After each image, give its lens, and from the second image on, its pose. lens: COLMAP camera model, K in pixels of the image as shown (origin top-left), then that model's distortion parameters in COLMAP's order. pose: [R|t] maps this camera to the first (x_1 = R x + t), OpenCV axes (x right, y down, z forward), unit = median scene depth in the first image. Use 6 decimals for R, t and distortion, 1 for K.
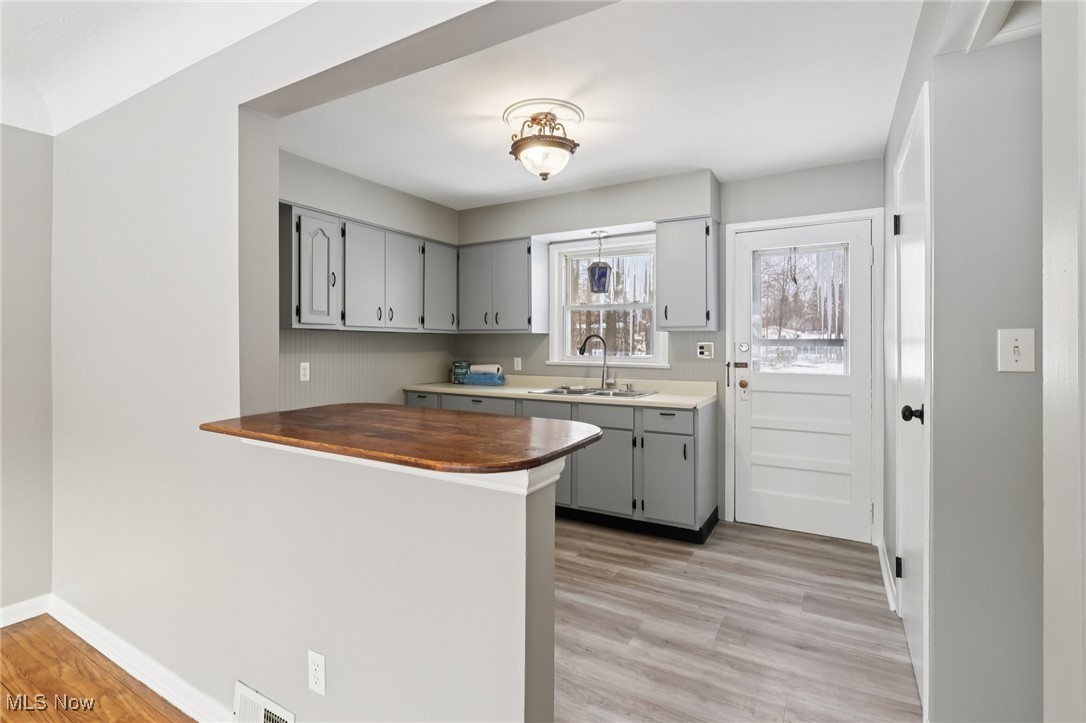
lens RADIAL K [[500.2, 0, 540.9], [0, 500.2, 351.6], [0, 0, 1]] dist [-0.002400, -0.000145]
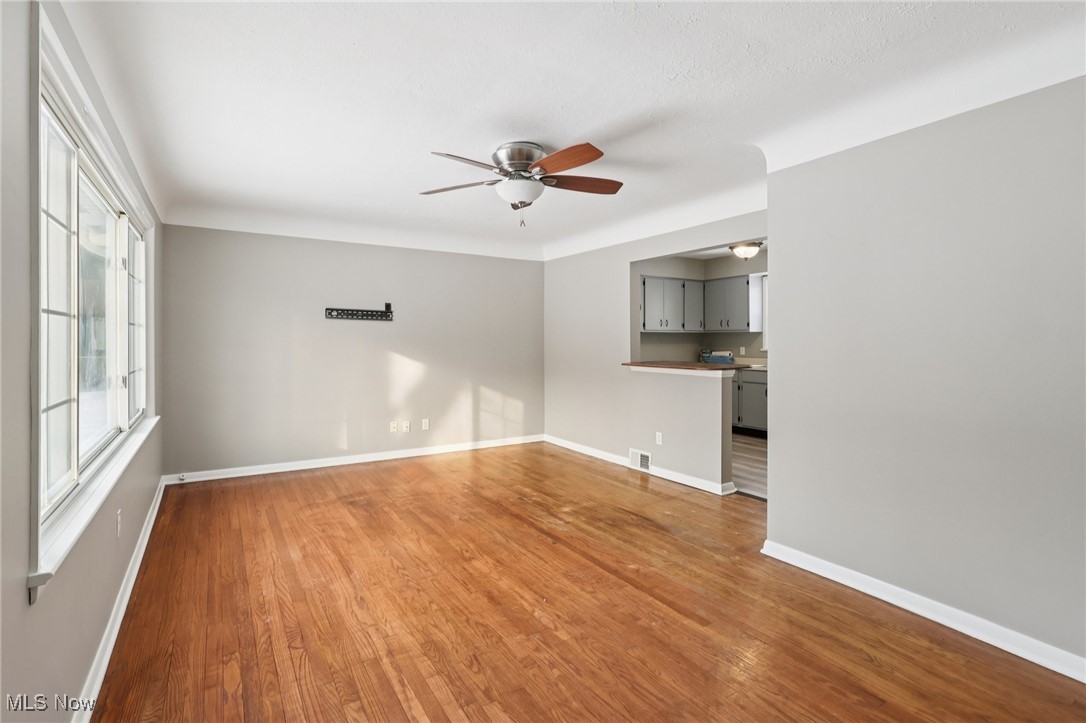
lens RADIAL K [[500.2, 0, 540.6], [0, 500.2, 342.9], [0, 0, 1]] dist [-0.002400, -0.000145]
pose [[0.885683, -0.004329, -0.464271, 0.137733], [-0.000124, 0.999954, -0.009560, 0.016086], [0.464291, 0.008525, 0.885642, -0.803679]]
